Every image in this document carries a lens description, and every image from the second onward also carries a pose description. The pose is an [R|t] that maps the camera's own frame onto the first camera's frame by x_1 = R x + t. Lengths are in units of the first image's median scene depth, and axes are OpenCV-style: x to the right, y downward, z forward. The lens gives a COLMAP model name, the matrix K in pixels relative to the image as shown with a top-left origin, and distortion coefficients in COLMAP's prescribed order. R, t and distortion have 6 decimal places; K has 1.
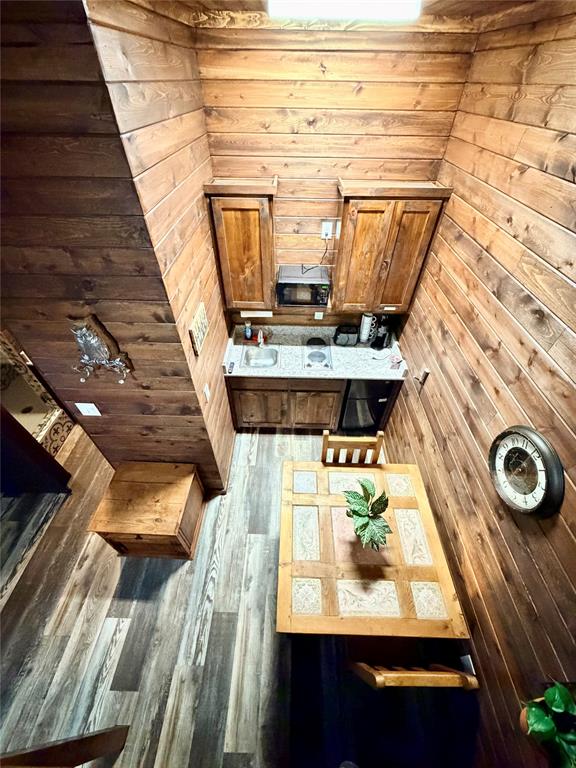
lens RADIAL K [[306.0, 0, 288.0], [0, 306.0, 382.2], [0, 0, 1]] dist [-0.001031, 0.000193]
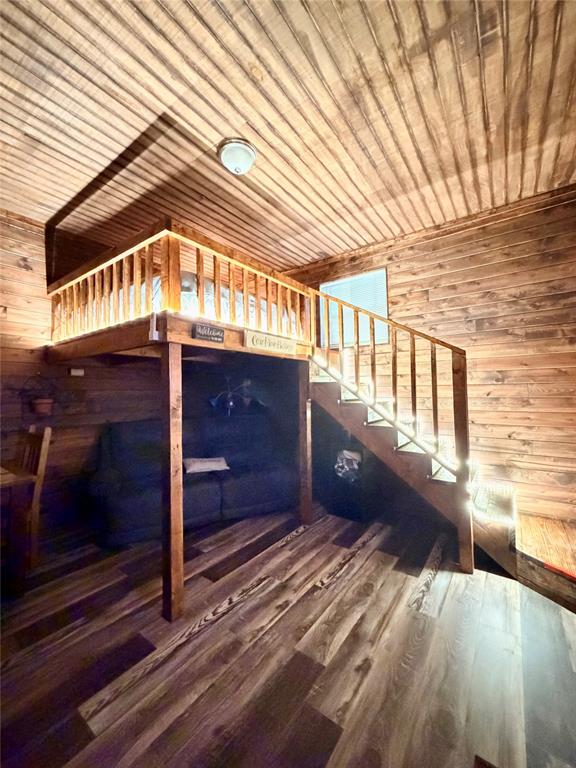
lens RADIAL K [[306.0, 0, 288.3], [0, 306.0, 382.3], [0, 0, 1]] dist [-0.001031, 0.000193]
pose [[-0.820422, 0.017623, 0.571487, -1.201675], [0.406153, 0.721471, 0.560821, 0.153562], [-0.402428, 0.692221, -0.599068, 0.756905]]
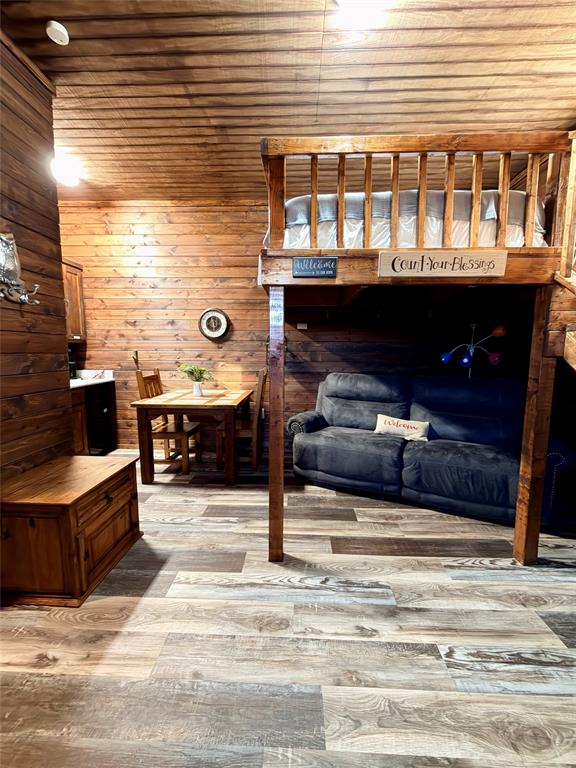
lens RADIAL K [[306.0, 0, 288.1], [0, 306.0, 381.9], [0, 0, 1]] dist [-0.001031, 0.000193]
pose [[0.013437, -0.116665, 0.993080, -1.257573], [0.701287, 0.709048, 0.073808, 0.563875], [-0.712752, 0.695443, 0.091343, 0.374750]]
